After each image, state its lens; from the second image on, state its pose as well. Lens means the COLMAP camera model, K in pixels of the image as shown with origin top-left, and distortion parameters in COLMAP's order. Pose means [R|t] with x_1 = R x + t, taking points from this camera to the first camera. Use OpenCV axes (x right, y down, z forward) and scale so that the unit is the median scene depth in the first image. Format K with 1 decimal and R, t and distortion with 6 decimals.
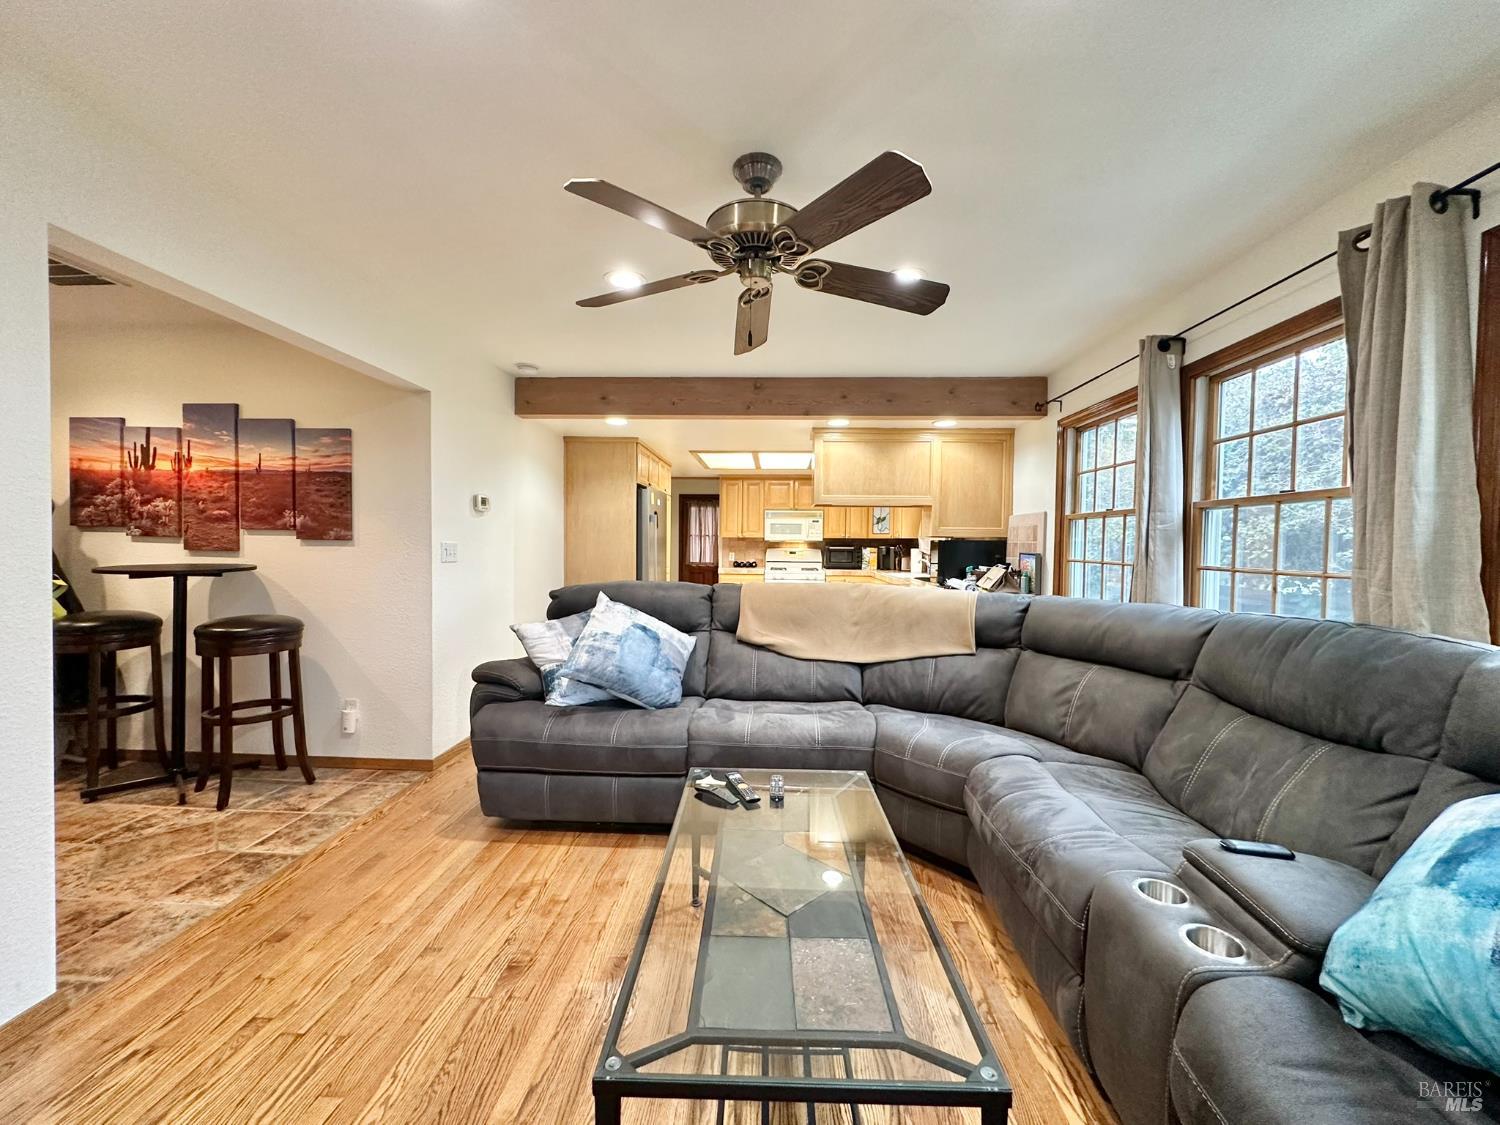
lens RADIAL K [[598.0, 0, 749.3], [0, 598.0, 561.7], [0, 0, 1]] dist [-0.002631, 0.000792]
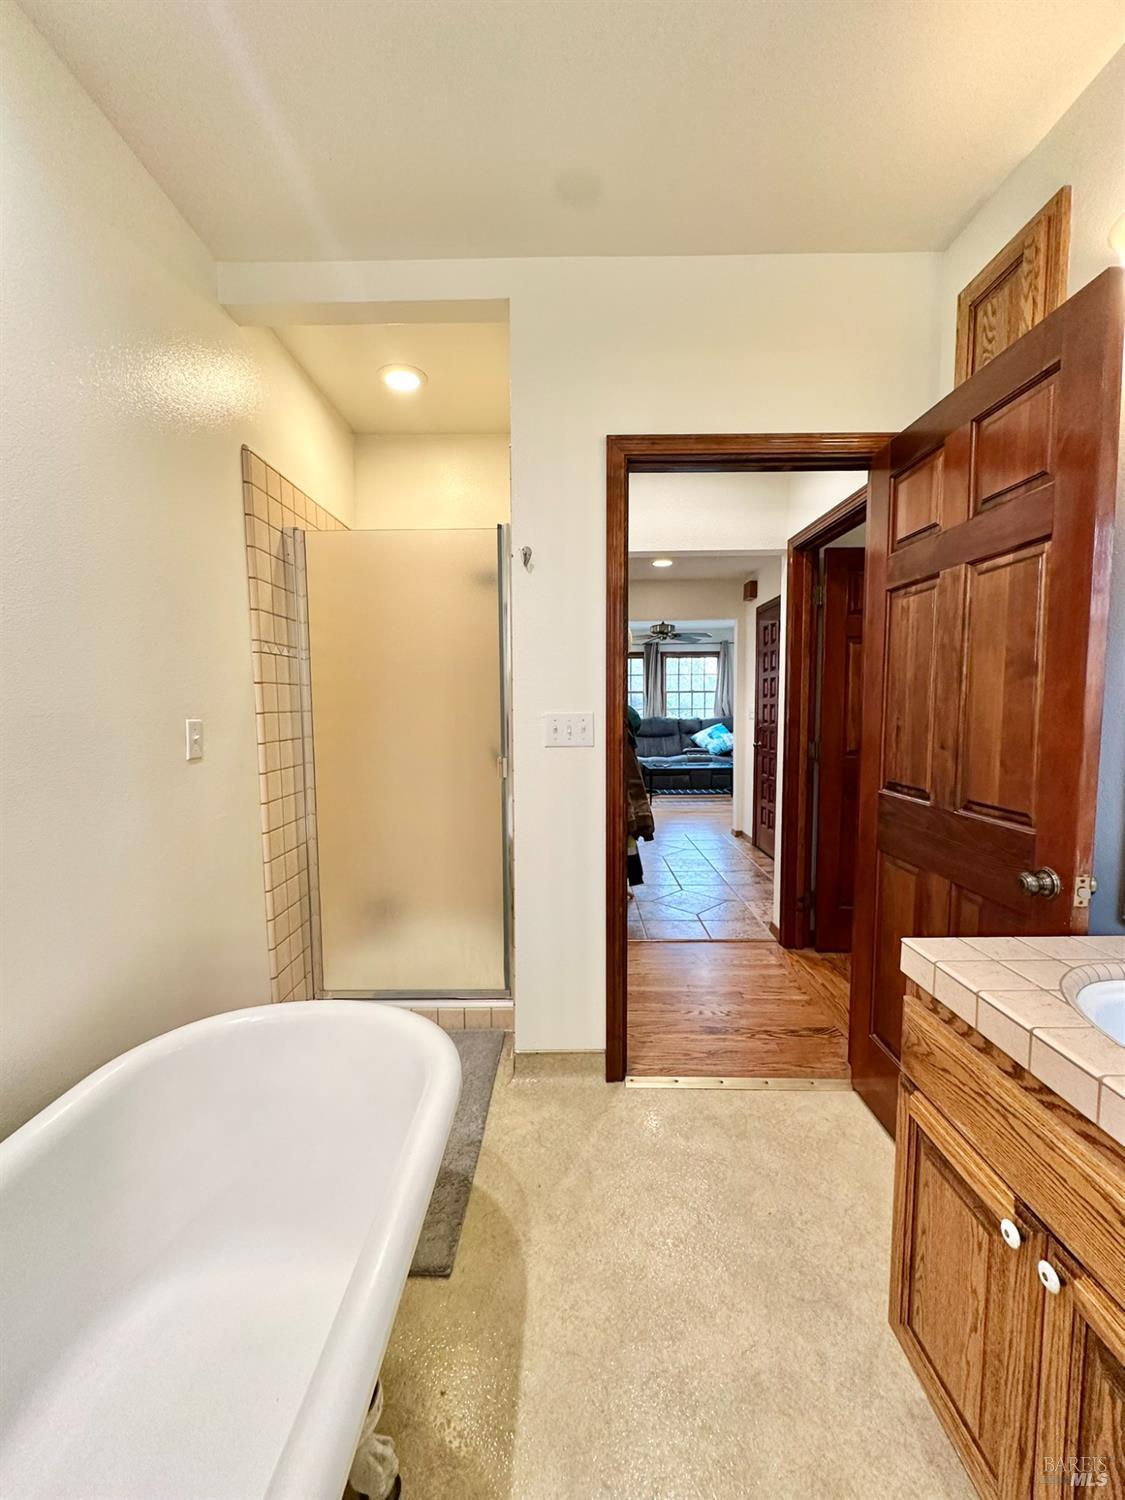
lens RADIAL K [[598.0, 0, 562.2], [0, 598.0, 746.9], [0, 0, 1]] dist [-0.002631, 0.000792]
pose [[-0.035455, -0.085793, 0.995682, -2.271015], [0.036632, 0.995527, 0.087084, -0.068045], [-0.998700, 0.039561, -0.032154, 1.026115]]
